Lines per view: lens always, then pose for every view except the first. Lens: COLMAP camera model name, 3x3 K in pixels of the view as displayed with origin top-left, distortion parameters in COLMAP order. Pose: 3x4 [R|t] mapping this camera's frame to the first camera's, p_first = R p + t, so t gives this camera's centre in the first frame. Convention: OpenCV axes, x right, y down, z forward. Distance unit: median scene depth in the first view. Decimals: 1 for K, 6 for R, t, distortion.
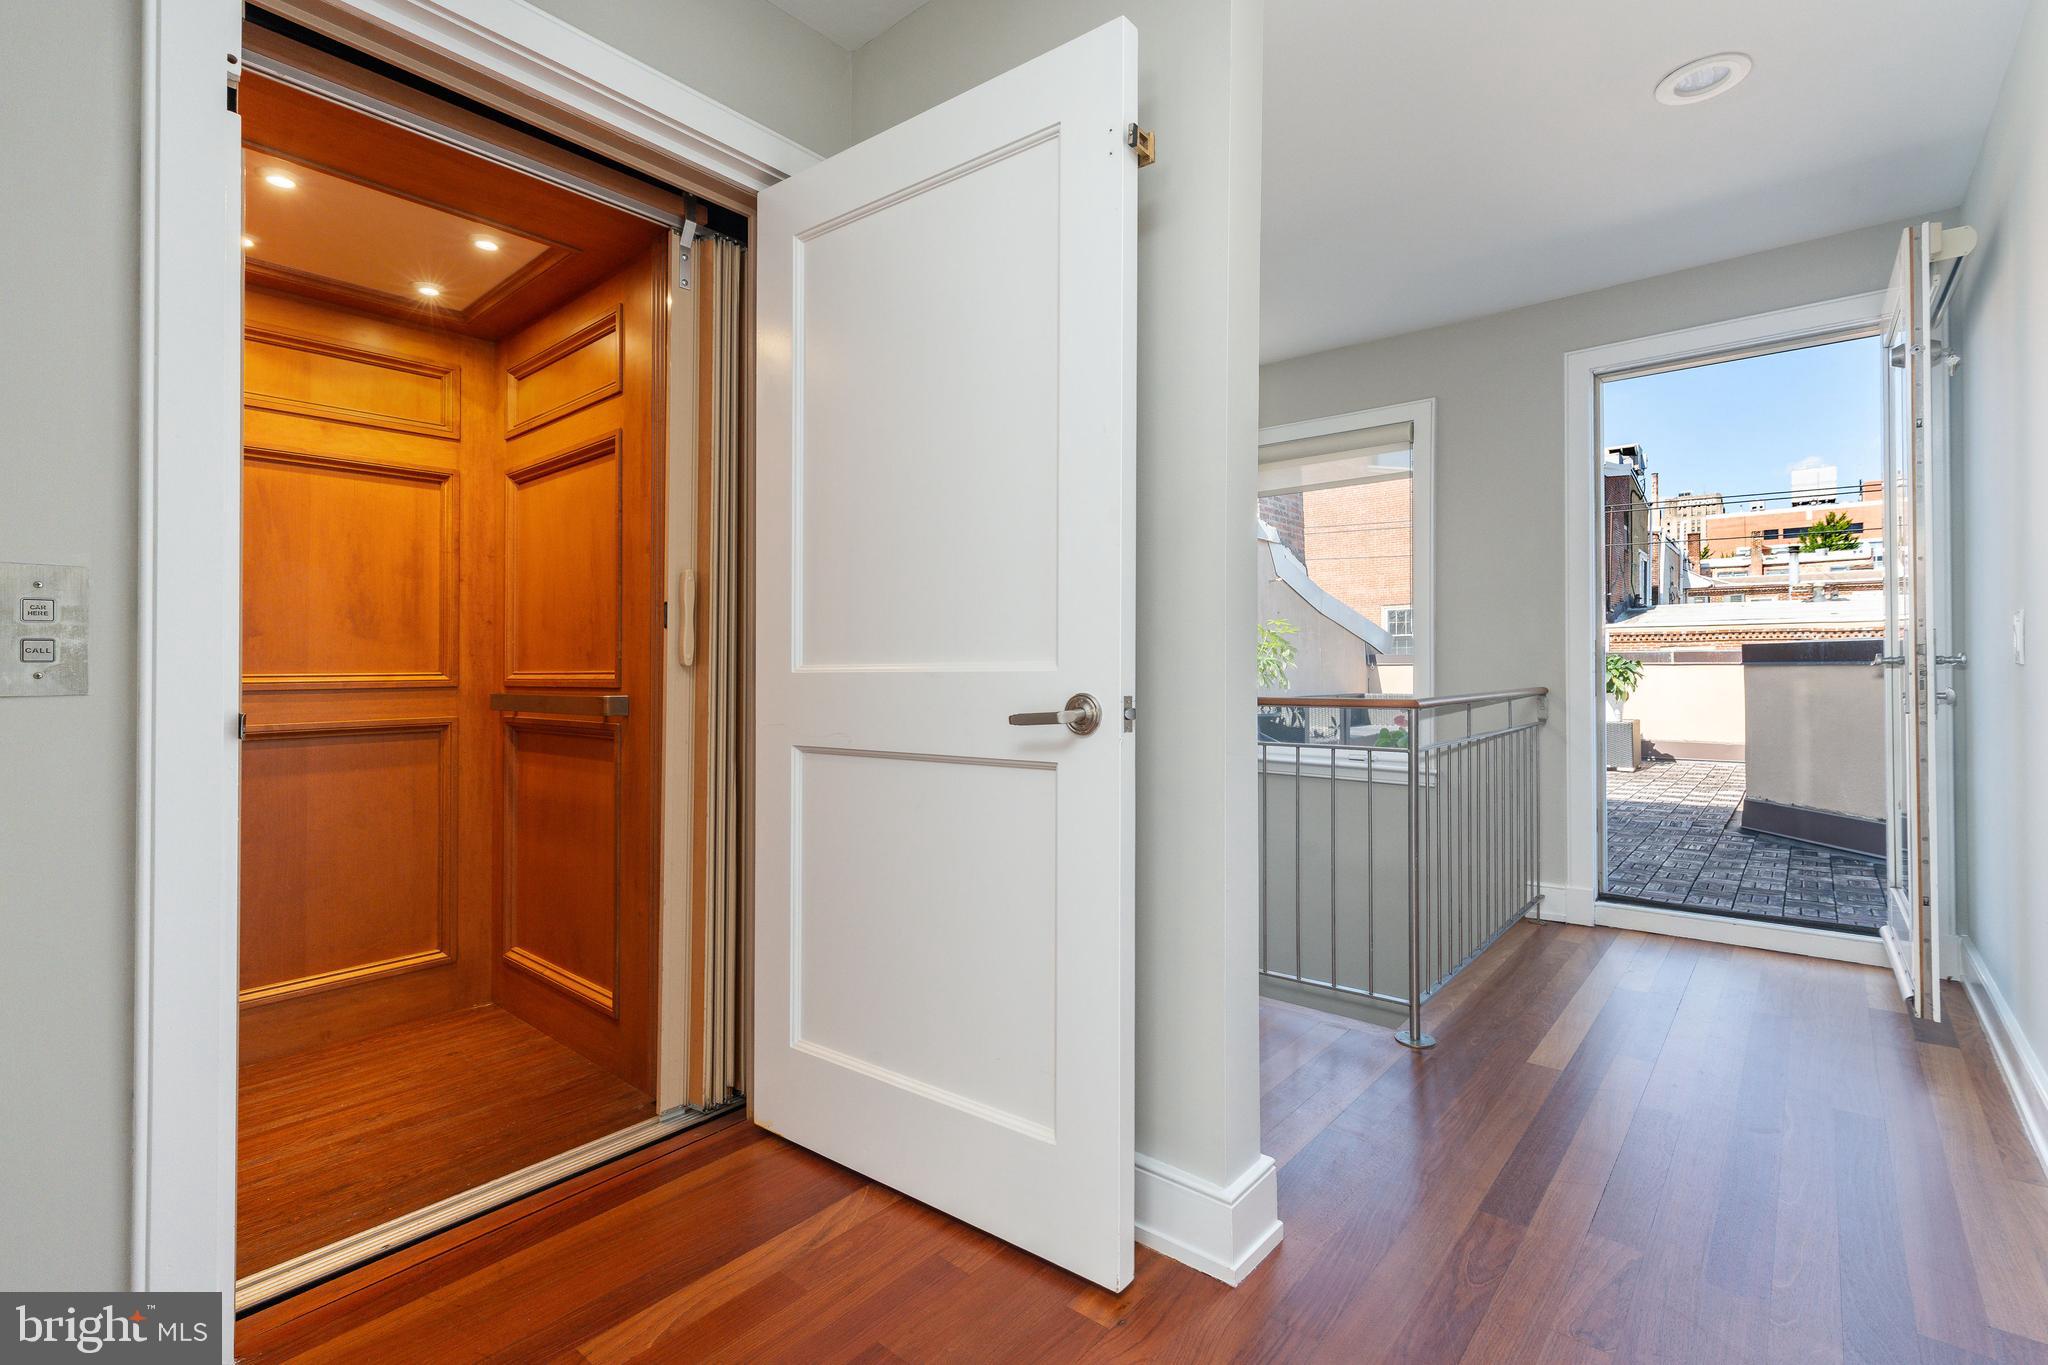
lens RADIAL K [[910.8, 0, 1025.5], [0, 910.8, 670.1], [0, 0, 1]] dist [0.001630, -0.000964]
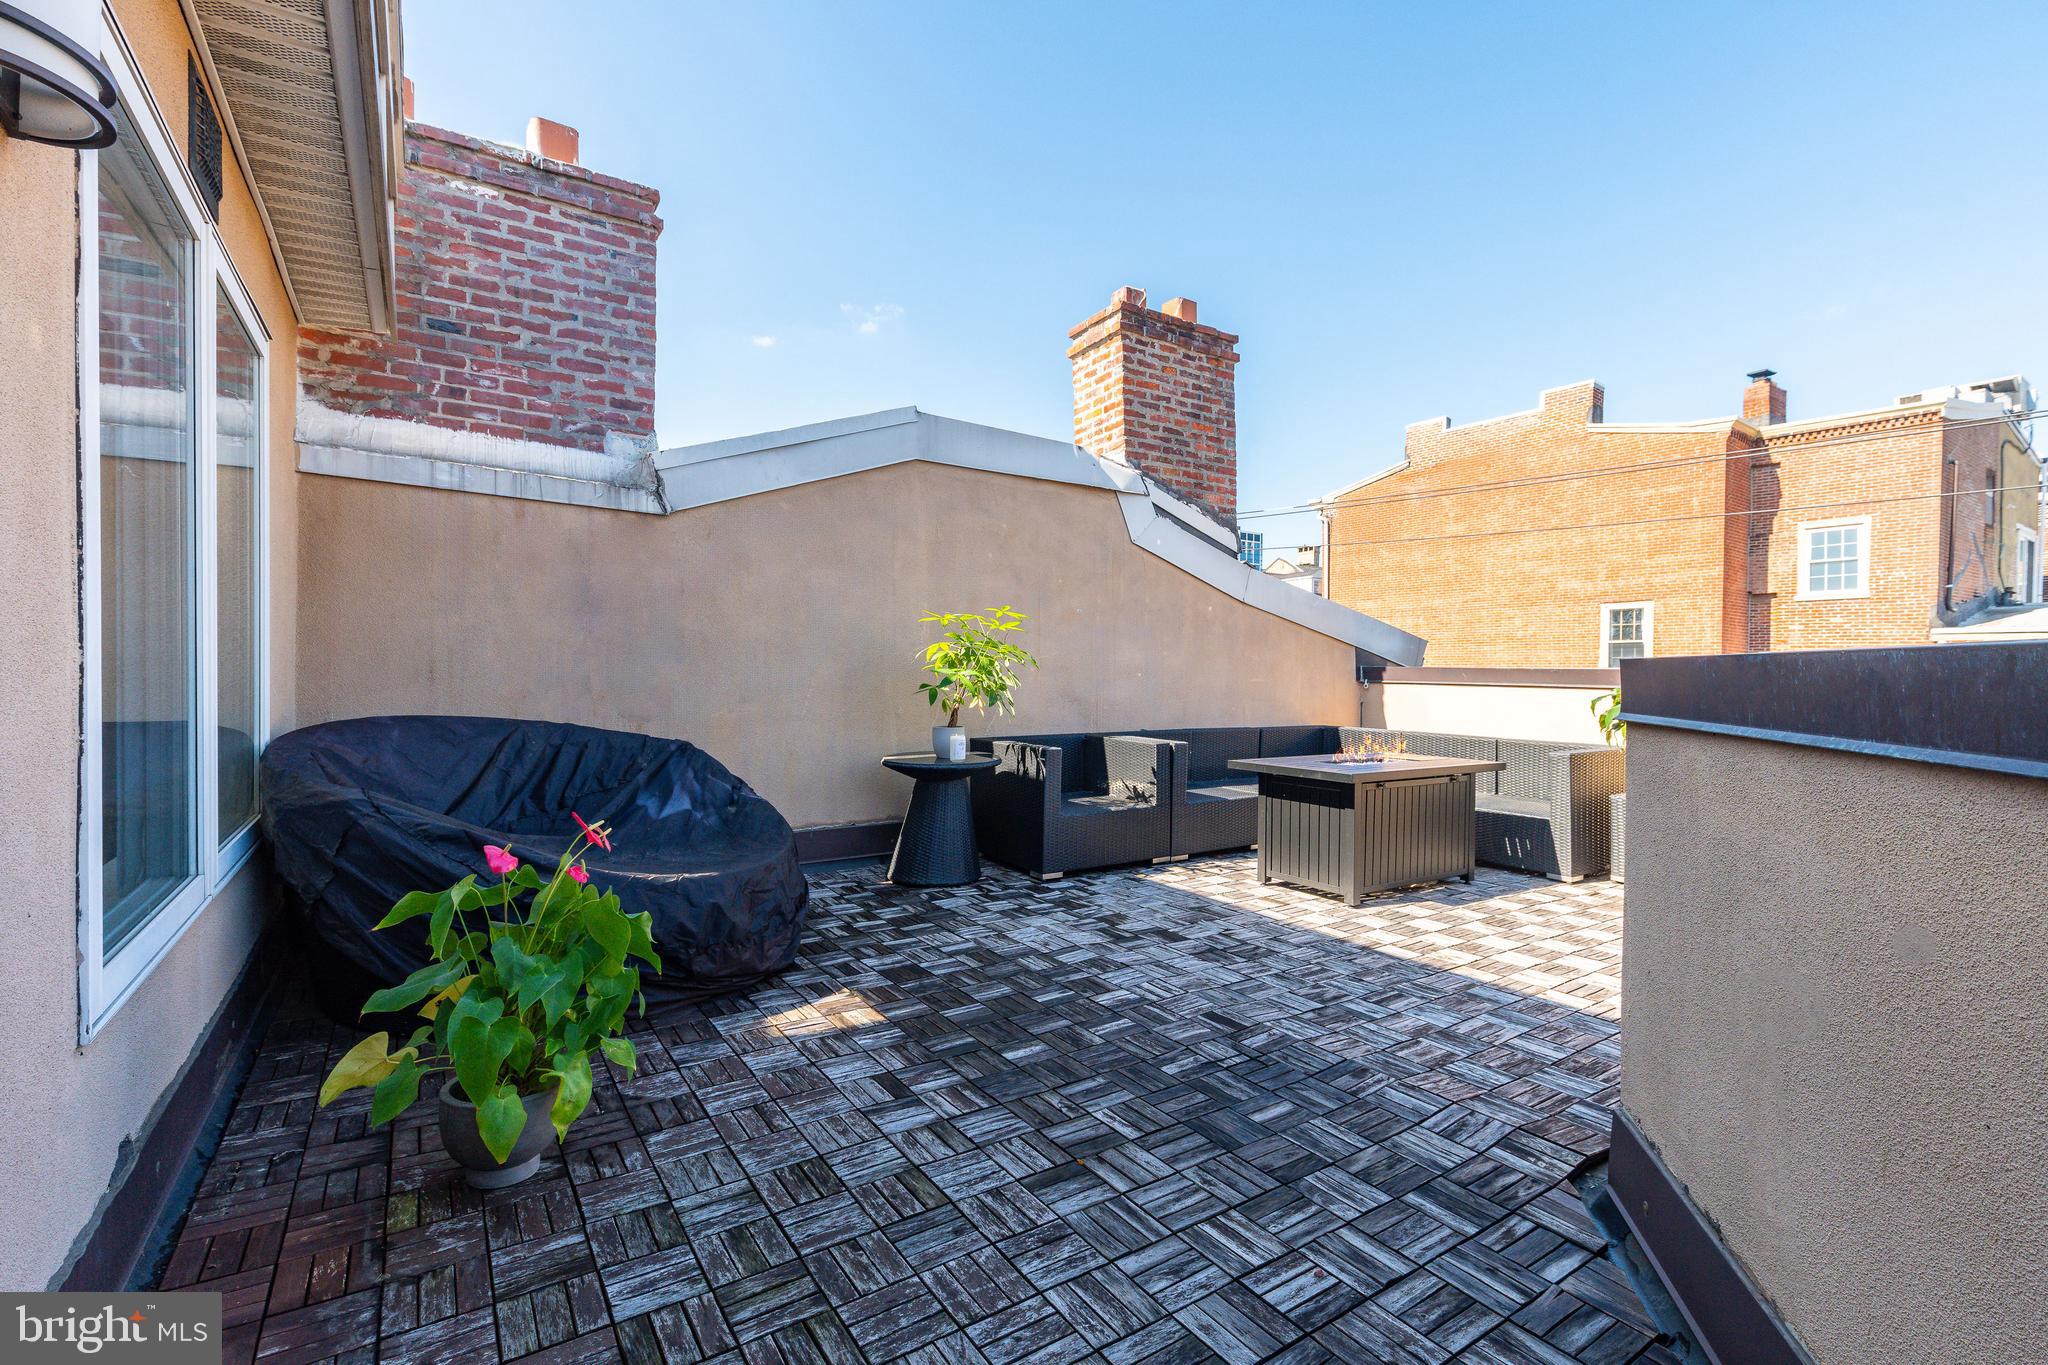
lens RADIAL K [[910.8, 0, 1019.4], [0, 910.8, 687.8], [0, 0, 1]] dist [0.001630, -0.000964]
pose [[0.964025, 0.024539, -0.264675, 0.722607], [-0.019842, 0.999595, 0.020407, -0.022871], [0.265069, -0.014421, 0.964122, 0.671306]]
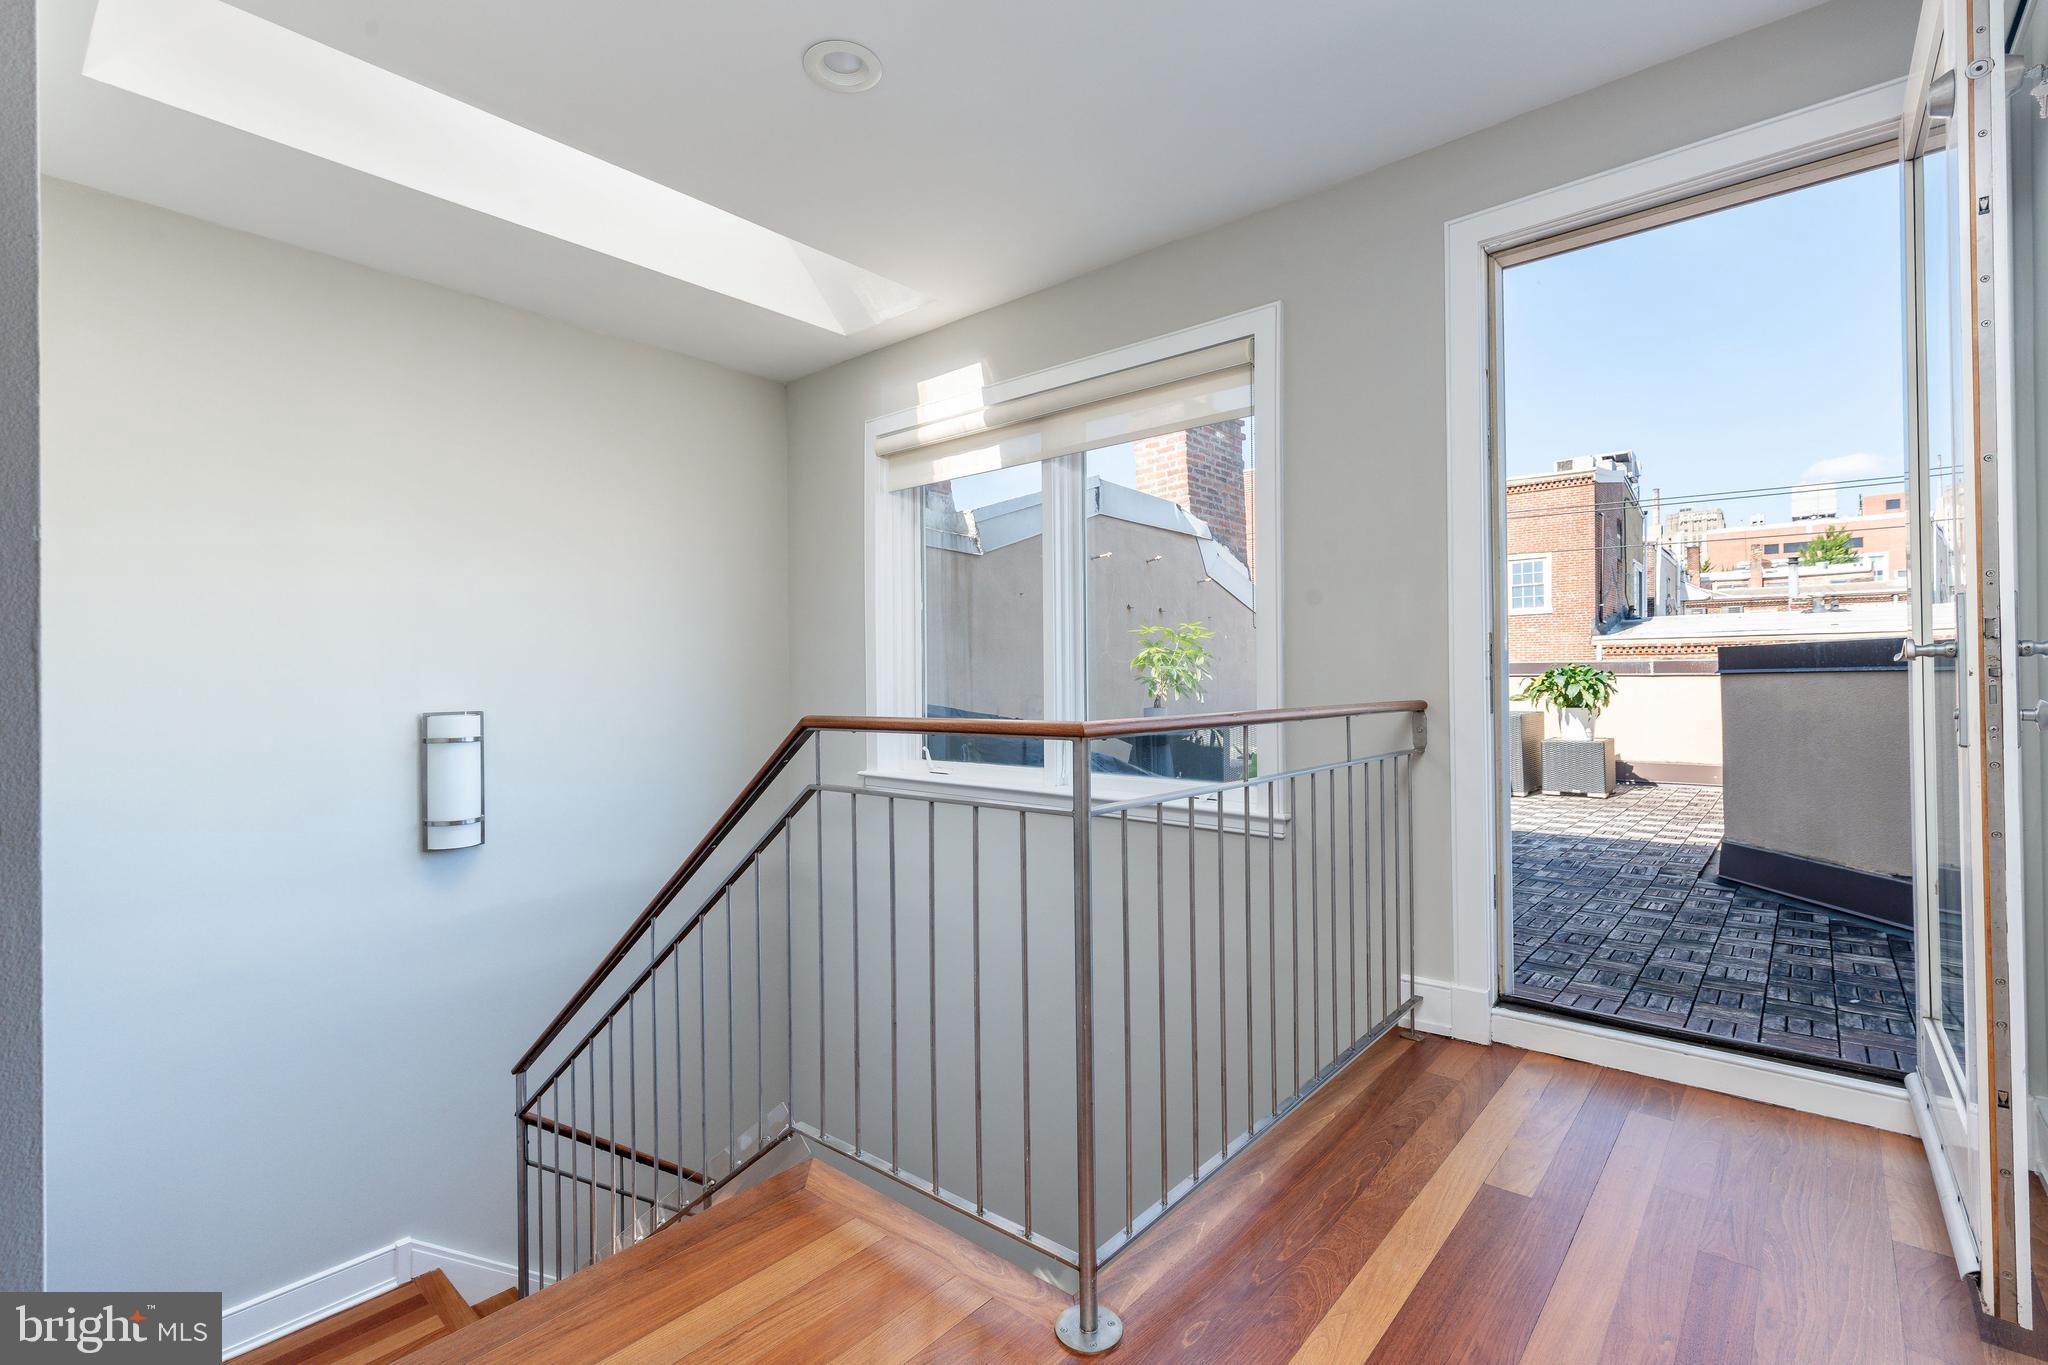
lens RADIAL K [[910.8, 0, 1032.2], [0, 910.8, 678.4], [0, 0, 1]] dist [0.001630, -0.000964]
pose [[0.999994, -0.000084, 0.003558, 0.198078], [0.000109, 0.999977, -0.006825, 0.004938], [-0.003557, 0.006825, 0.999970, 0.221545]]
